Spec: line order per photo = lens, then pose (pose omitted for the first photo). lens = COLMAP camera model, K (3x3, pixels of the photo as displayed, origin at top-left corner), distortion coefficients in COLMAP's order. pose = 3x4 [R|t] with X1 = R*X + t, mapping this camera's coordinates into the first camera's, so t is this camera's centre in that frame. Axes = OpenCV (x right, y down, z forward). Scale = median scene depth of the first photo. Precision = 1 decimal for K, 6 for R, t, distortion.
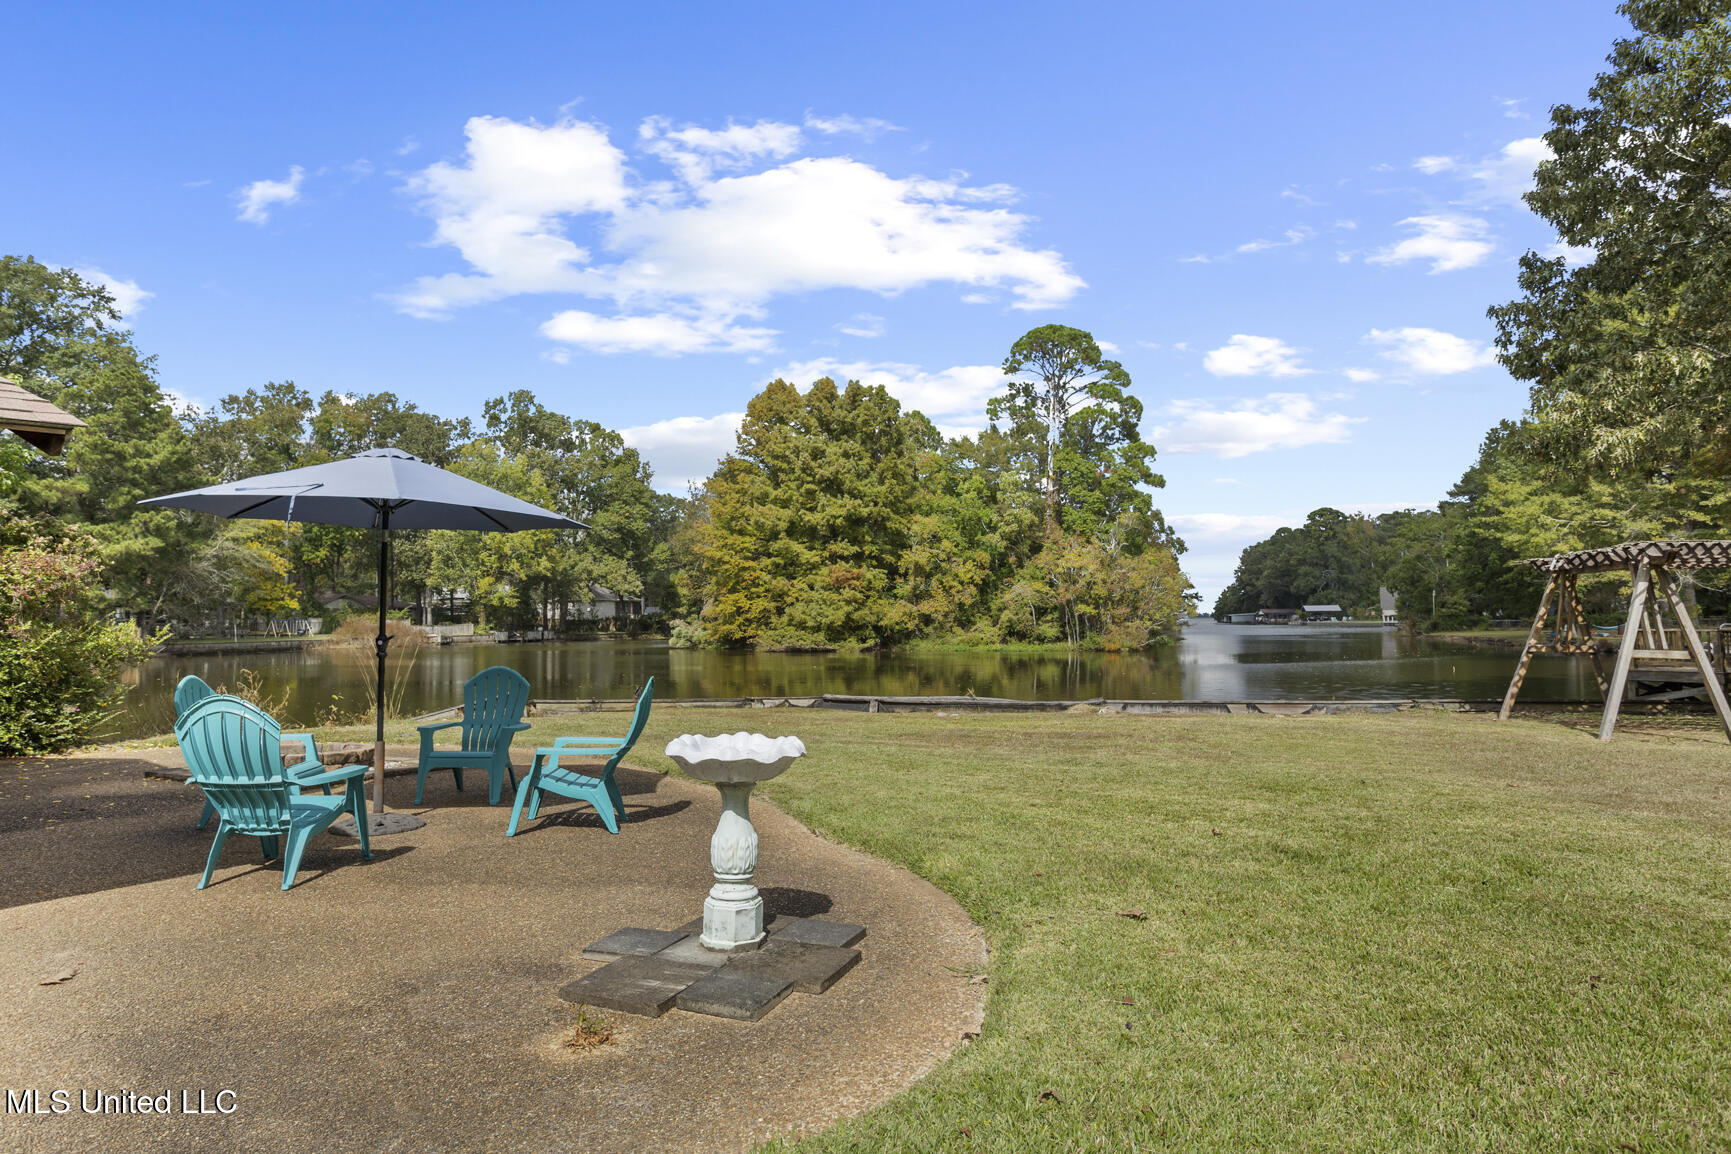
lens RADIAL K [[1059.8, 0, 871.1], [0, 1059.8, 571.3], [0, 0, 1]] dist [-0.002894, 0.000511]
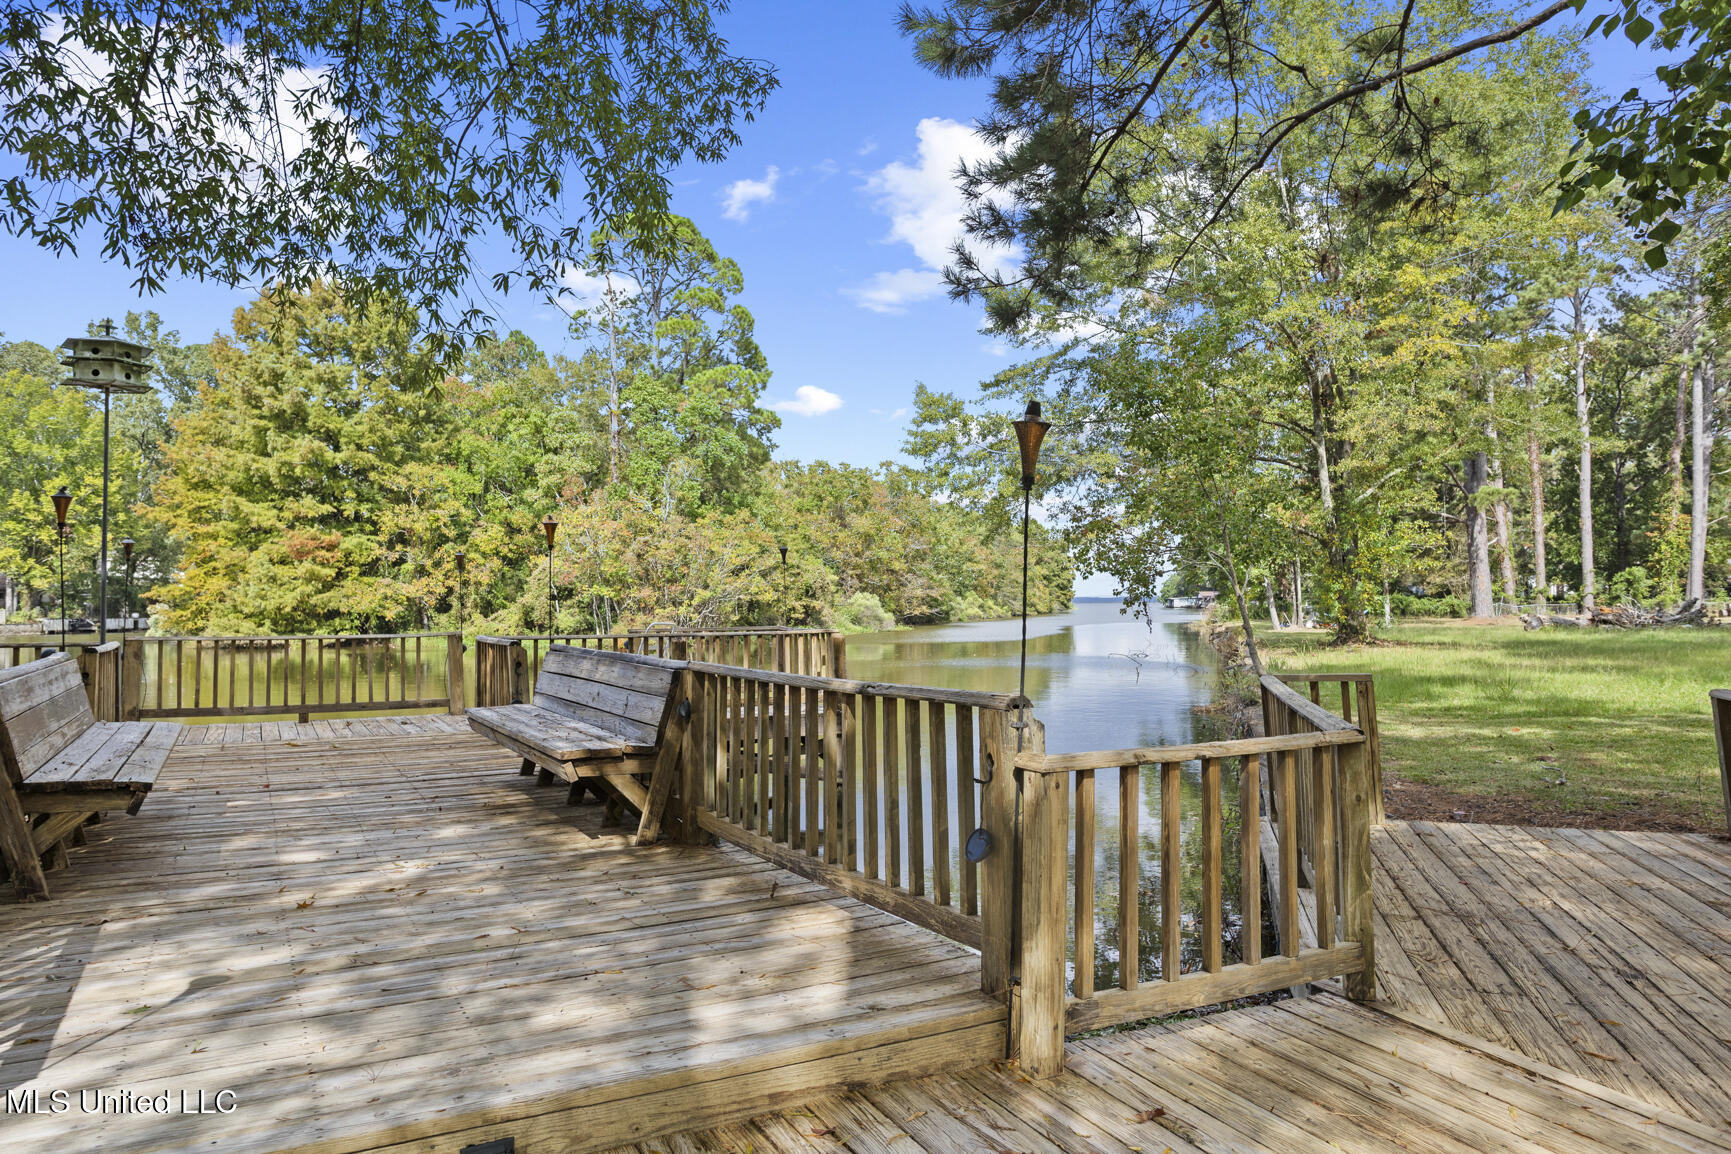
lens RADIAL K [[1207.2, 0, 859.9], [0, 1207.2, 552.6], [0, 0, 1]] dist [-0.000945, 0.020944]
pose [[0.999583, 0.002300, 0.028788, 0.328576], [-0.002408, 0.999990, 0.003720, 0.005574], [-0.028780, -0.003788, 0.999579, 0.155379]]
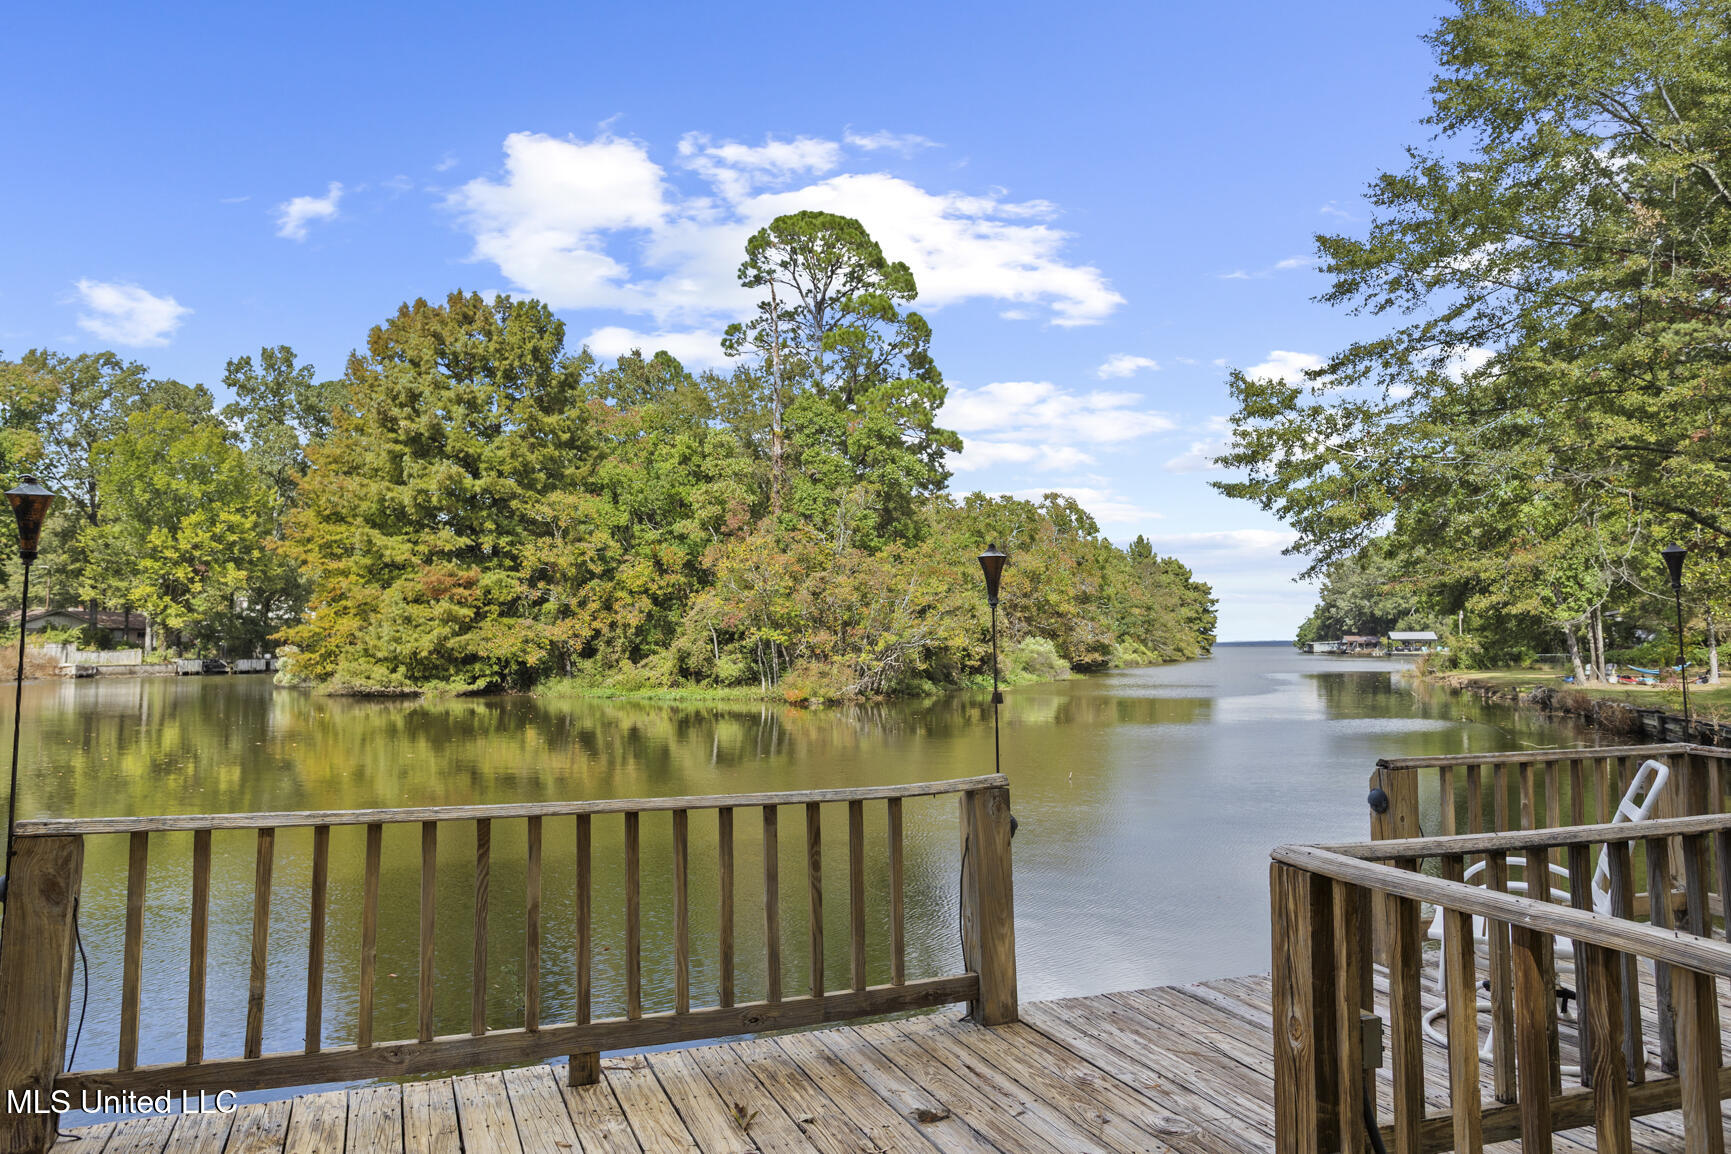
lens RADIAL K [[1207.2, 0, 860.0], [0, 1207.2, 554.7], [0, 0, 1]] dist [-0.000945, 0.020944]
pose [[0.998175, 0.002540, -0.060341, 0.276104], [-0.004297, 0.999570, -0.029013, 0.008126], [0.060241, 0.029219, 0.997756, 0.263328]]
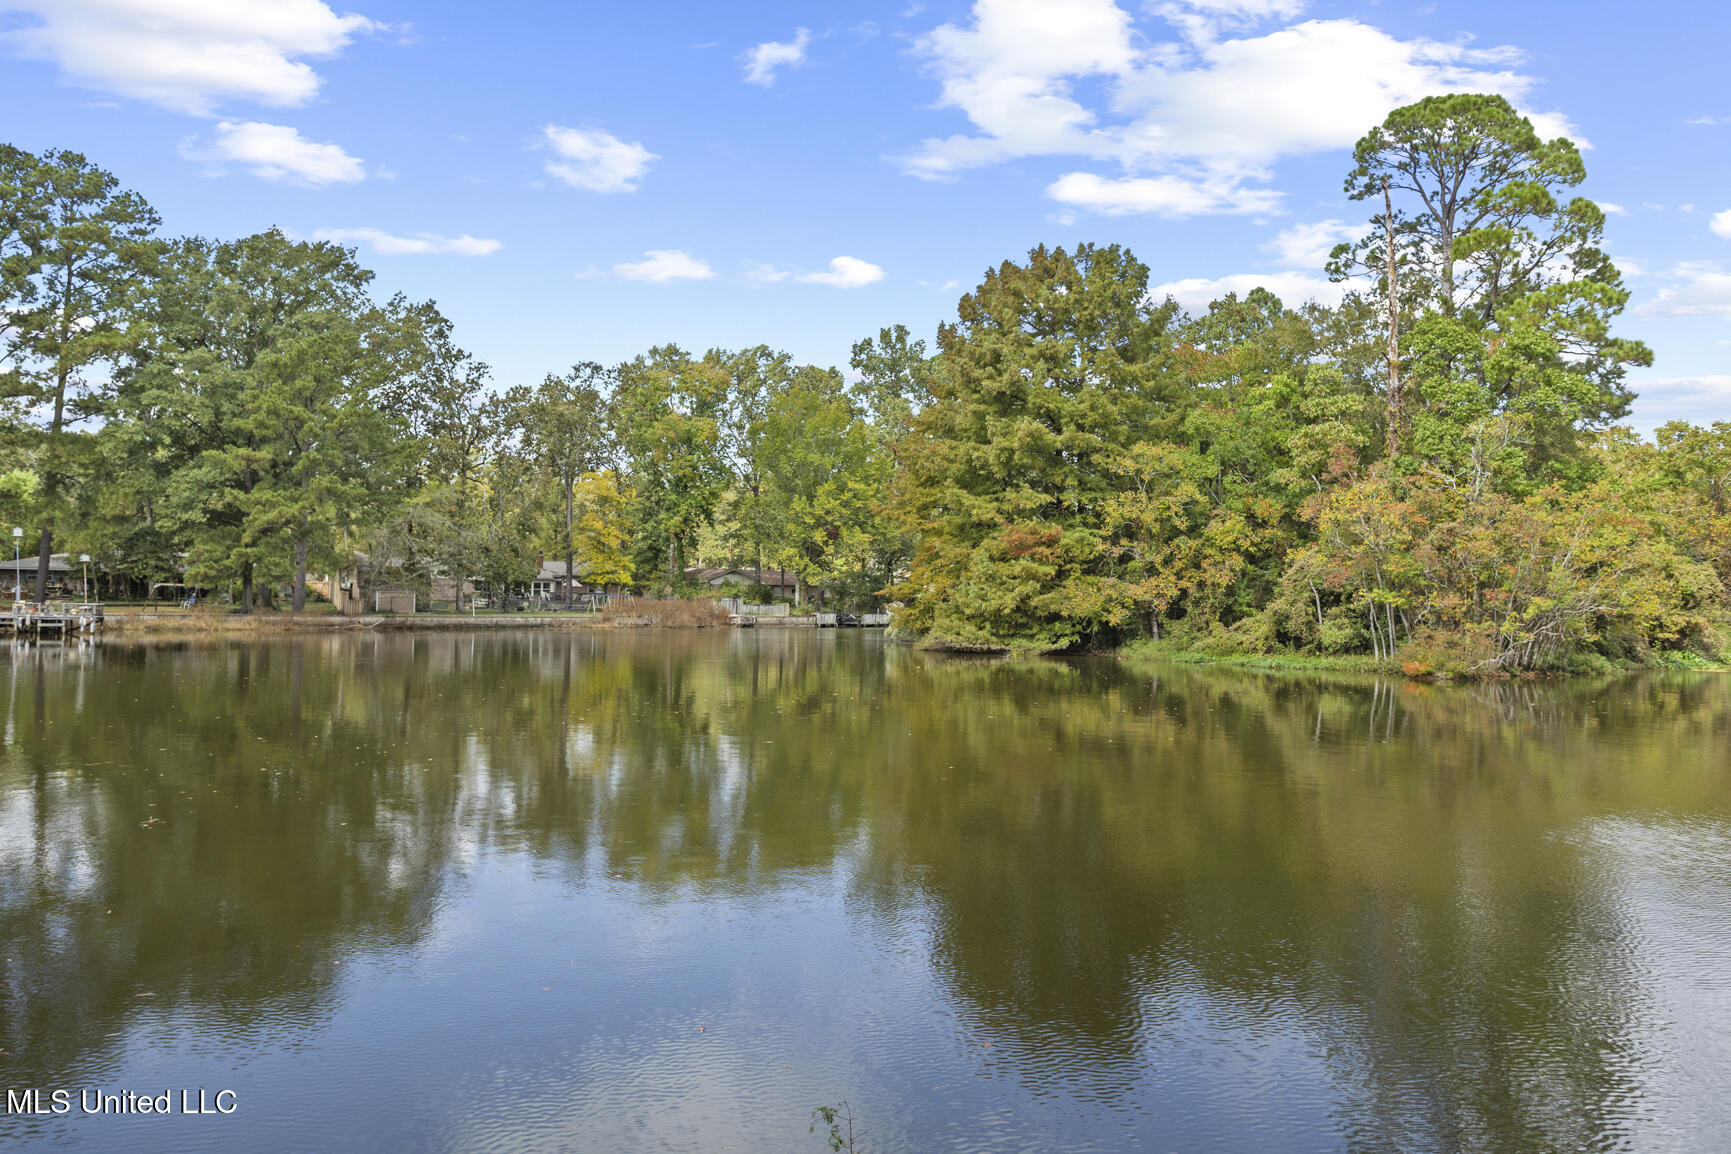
lens RADIAL K [[1207.2, 0, 858.6], [0, 1207.2, 558.8], [0, 0, 1]] dist [-0.000945, 0.020944]
pose [[0.850713, 0.001249, -0.525629, 0.275772], [0.002944, 0.999970, 0.007140, 0.010405], [0.525622, -0.007621, 0.850684, 0.307895]]
